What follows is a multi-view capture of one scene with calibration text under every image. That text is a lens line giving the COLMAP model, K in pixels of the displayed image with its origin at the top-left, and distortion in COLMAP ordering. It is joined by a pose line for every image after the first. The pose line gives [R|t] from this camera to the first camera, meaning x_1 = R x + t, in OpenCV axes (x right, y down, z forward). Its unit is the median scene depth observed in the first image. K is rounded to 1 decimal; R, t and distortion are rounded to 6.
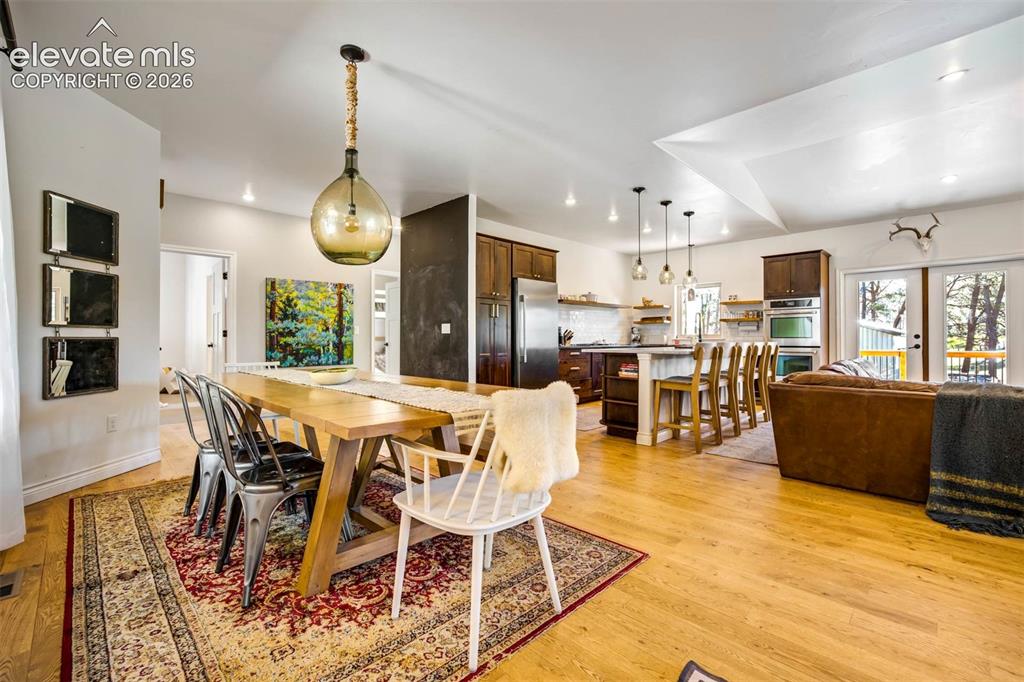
lens RADIAL K [[442.2, 0, 516.4], [0, 442.2, 335.8], [0, 0, 1]] dist [-0.018847, 0.005346]
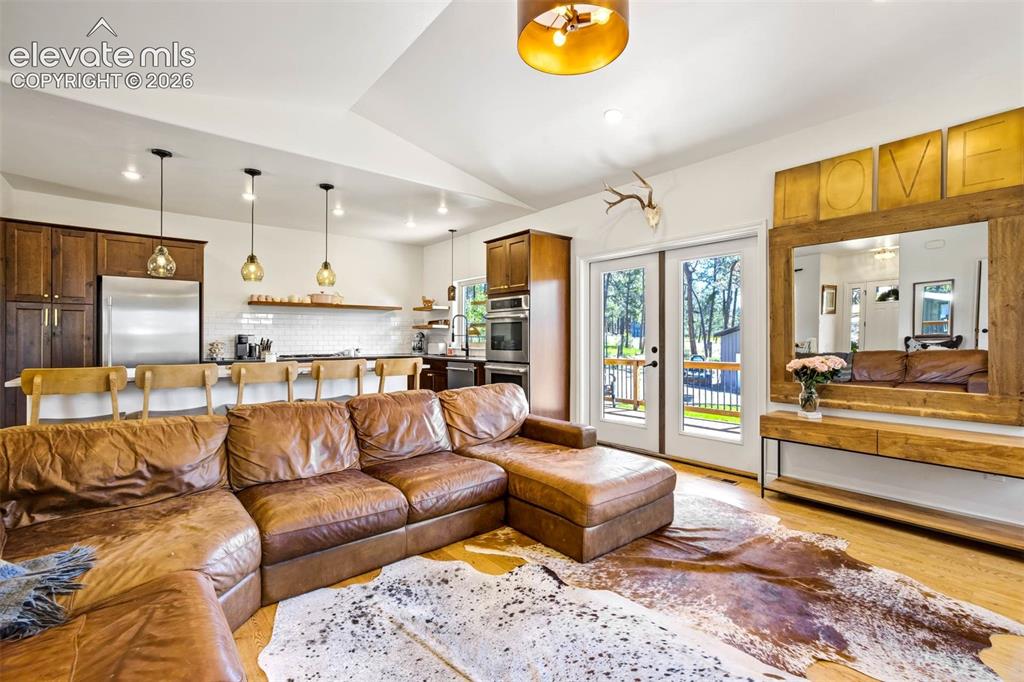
lens RADIAL K [[442.2, 0, 512.7], [0, 442.2, 343.9], [0, 0, 1]] dist [-0.018847, 0.005346]
pose [[0.994645, 0.002000, -0.103327, 0.765858], [0.000161, 0.999781, 0.020906, -0.022648], [0.103346, -0.020811, 0.994428, 0.269188]]
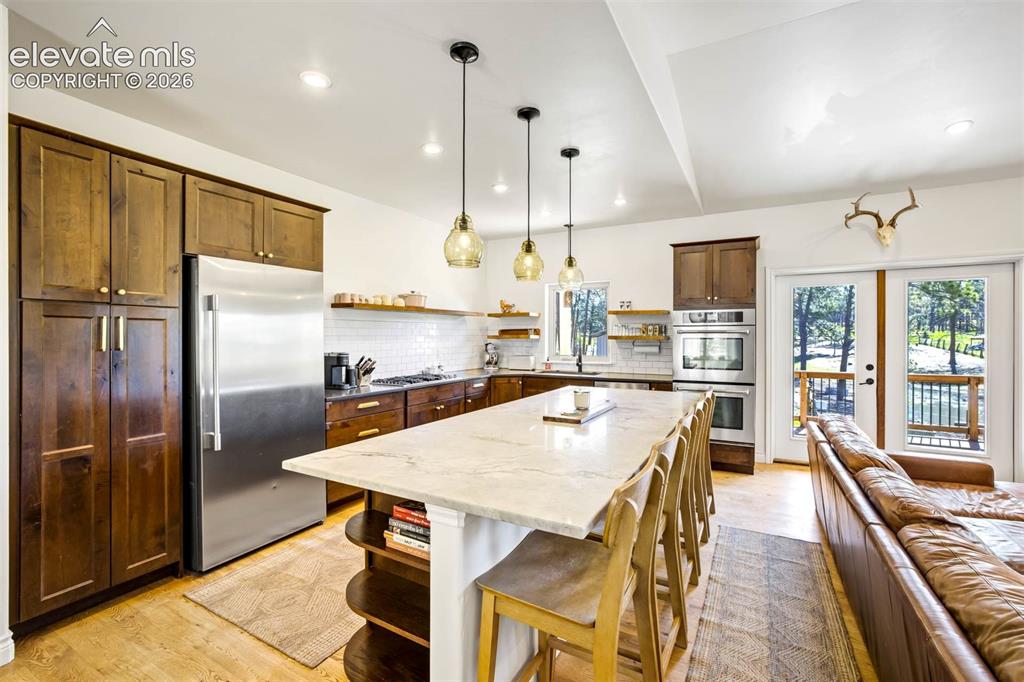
lens RADIAL K [[442.2, 0, 511.9], [0, 442.2, 334.4], [0, 0, 1]] dist [-0.018847, 0.005346]
pose [[0.964568, 0.002207, 0.263826, 0.172149], [-0.003585, 0.999982, 0.004744, -0.052765], [-0.263811, -0.005522, 0.964559, 0.471798]]
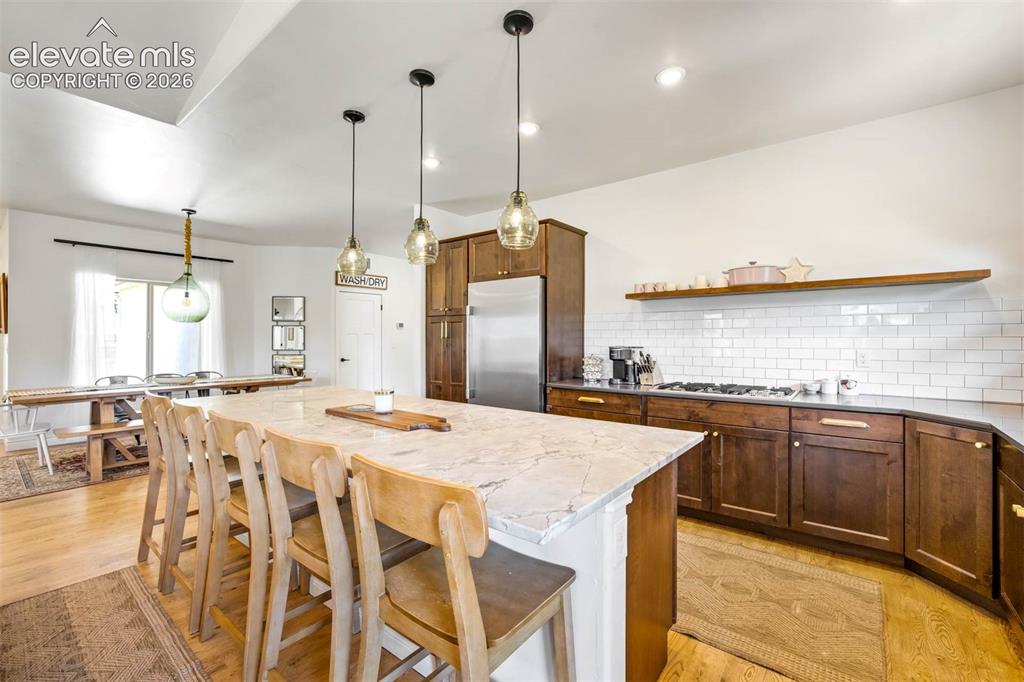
lens RADIAL K [[442.2, 0, 501.7], [0, 442.2, 339.5], [0, 0, 1]] dist [-0.018847, 0.005346]
pose [[0.091603, 0.003455, -0.995790, 0.696787], [0.009000, 0.999950, 0.004297, -0.036926], [0.995755, -0.009356, 0.091567, 0.919501]]
